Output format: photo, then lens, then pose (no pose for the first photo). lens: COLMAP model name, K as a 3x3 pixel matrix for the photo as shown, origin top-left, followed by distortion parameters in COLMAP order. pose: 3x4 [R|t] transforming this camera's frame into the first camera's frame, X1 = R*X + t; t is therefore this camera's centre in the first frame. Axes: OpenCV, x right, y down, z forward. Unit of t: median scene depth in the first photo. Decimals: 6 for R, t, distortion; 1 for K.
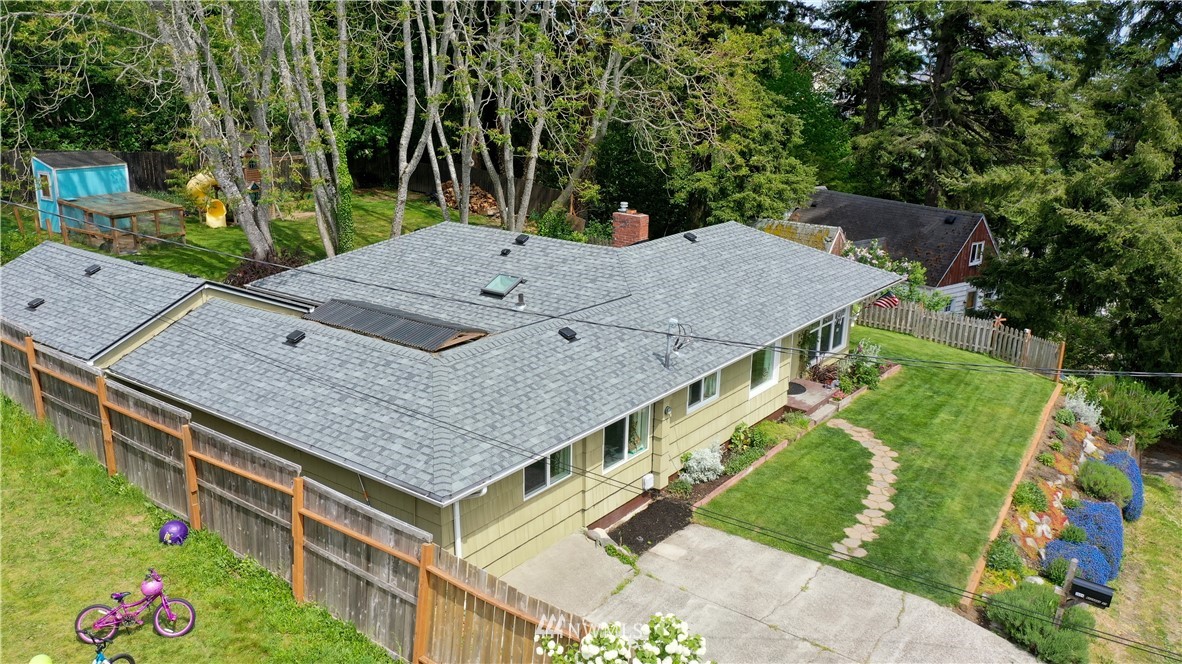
lens RADIAL K [[923.6, 0, 622.5], [0, 923.6, 332.1], [0, 0, 1]] dist [-0.000614, 0.002073]
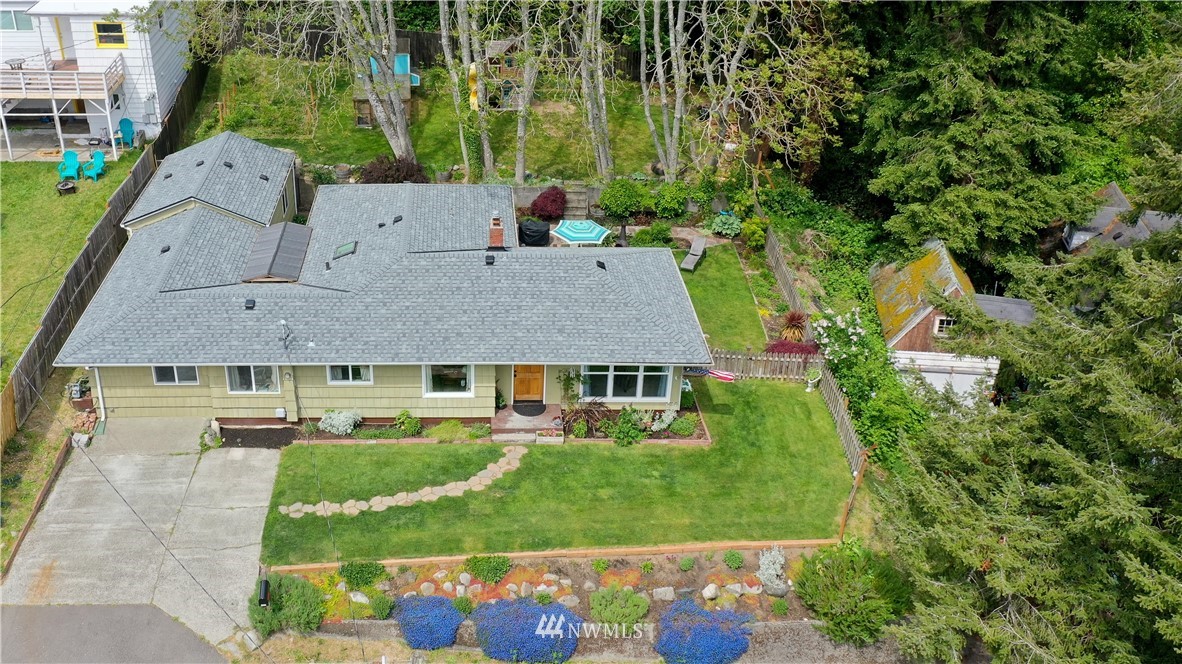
lens RADIAL K [[1097.9, 0, 566.5], [0, 1097.9, 331.3], [0, 0, 1]] dist [-0.010616, -0.003390]
pose [[0.632259, 0.379294, -0.675562, 1.402785], [-0.231417, 0.924616, 0.302542, -0.576767], [0.739388, -0.034948, 0.672372, 0.143126]]
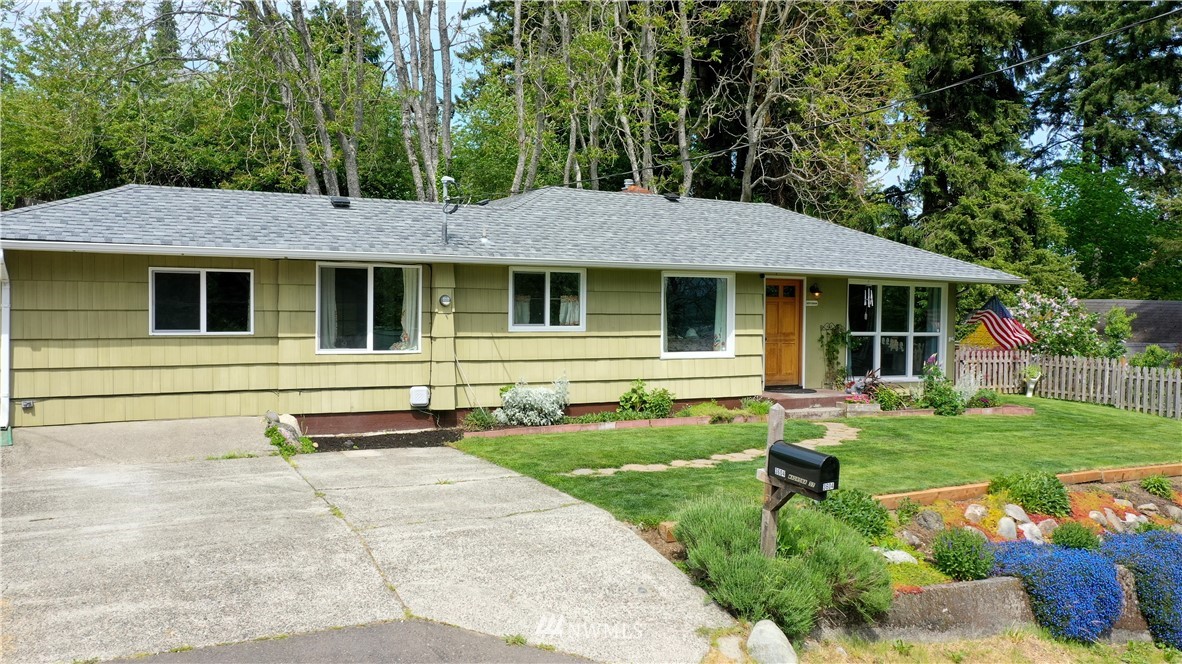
lens RADIAL K [[923.6, 0, 622.5], [0, 923.6, 332.1], [0, 0, 1]] dist [-0.000614, 0.002073]
pose [[0.899381, -0.001231, -0.437164, 0.482321], [-0.111098, 0.966522, -0.231285, 0.254437], [0.422814, 0.256581, 0.869134, 0.383113]]
